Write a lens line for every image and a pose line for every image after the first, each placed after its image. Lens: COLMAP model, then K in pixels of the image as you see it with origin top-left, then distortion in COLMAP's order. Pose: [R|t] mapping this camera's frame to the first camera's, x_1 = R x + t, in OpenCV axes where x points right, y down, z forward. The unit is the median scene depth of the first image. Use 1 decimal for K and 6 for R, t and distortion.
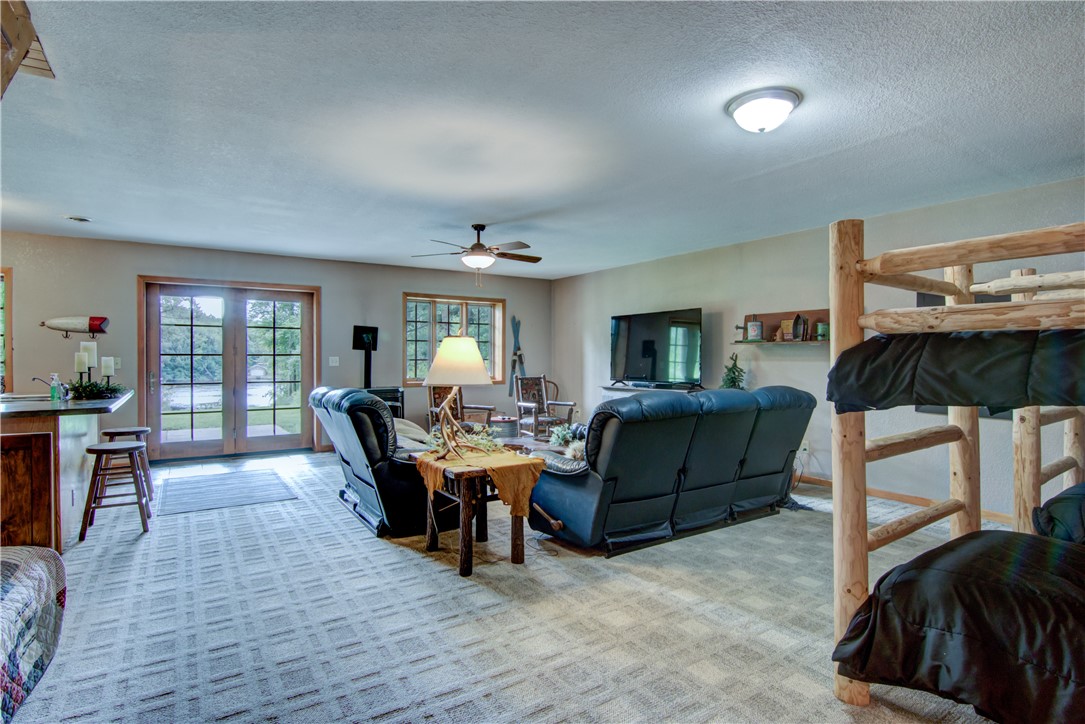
lens RADIAL K [[550.1, 0, 538.6], [0, 550.1, 364.4], [0, 0, 1]] dist [0.001081, -0.014469]
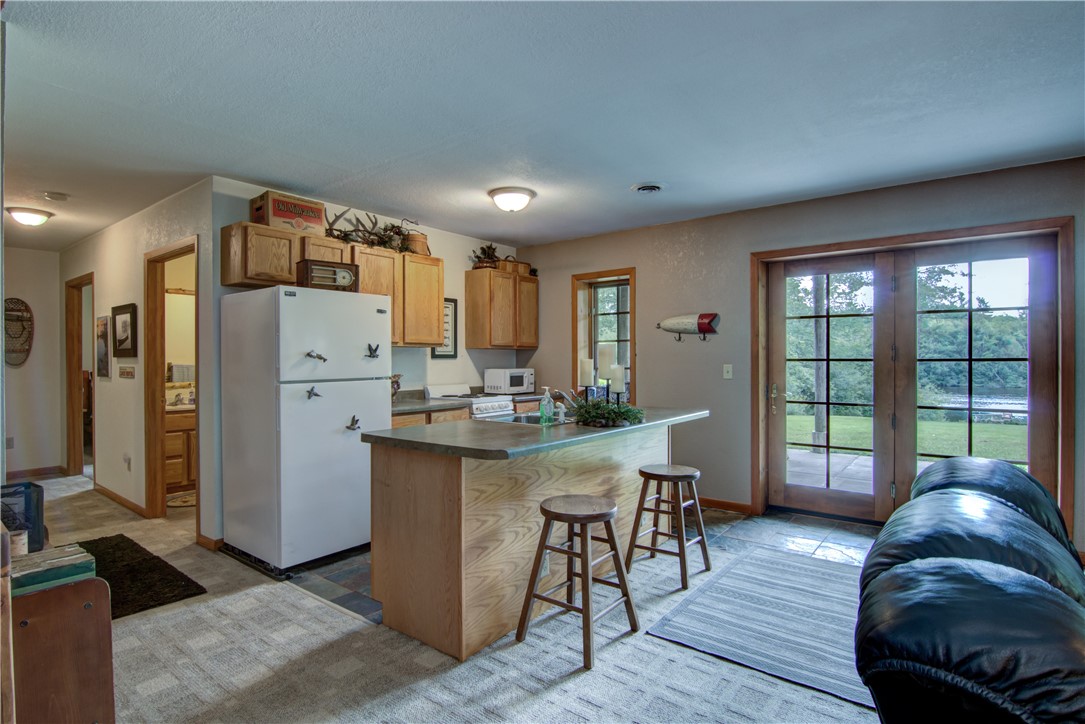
lens RADIAL K [[554.8, 0, 542.5], [0, 554.8, 362.0], [0, 0, 1]] dist [0.000623, -0.000588]
pose [[0.325921, 0.001877, -0.945395, -0.125012], [-0.011254, 0.999935, -0.001895, -0.012146], [0.945330, 0.011257, 0.325921, 0.538344]]
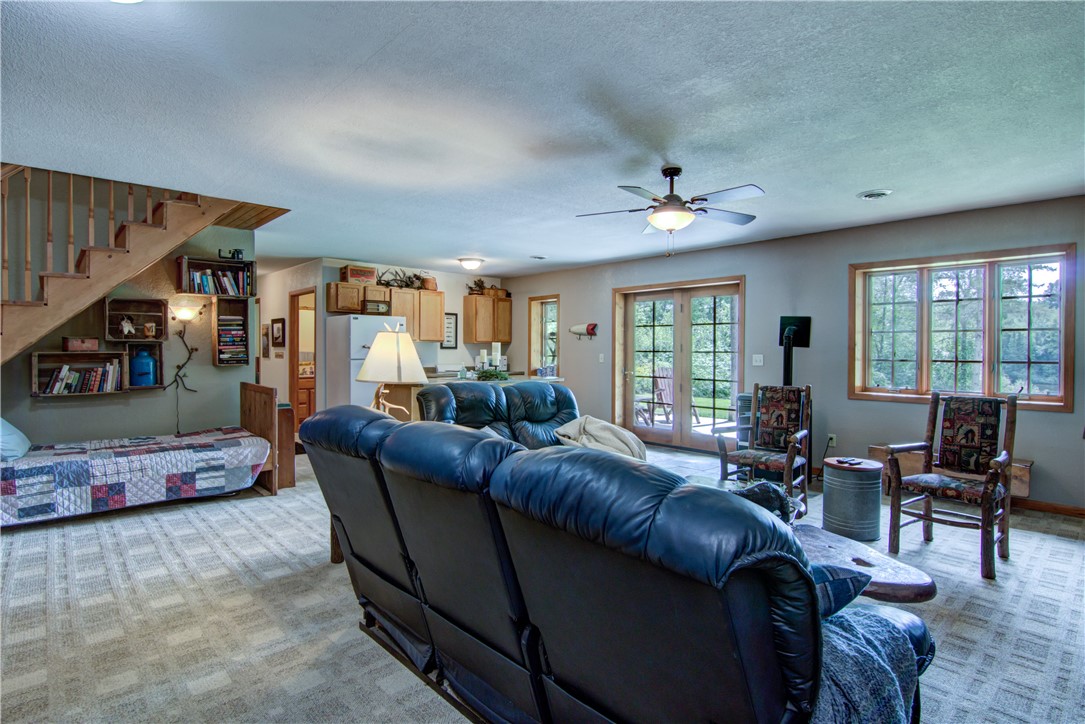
lens RADIAL K [[550.1, 0, 538.6], [0, 550.1, 364.4], [0, 0, 1]] dist [0.001081, -0.014469]
pose [[0.165890, 0.025544, -0.985813, 0.544661], [-0.020466, 0.999538, 0.022456, -0.014489], [0.985932, 0.016450, 0.166337, 0.682113]]
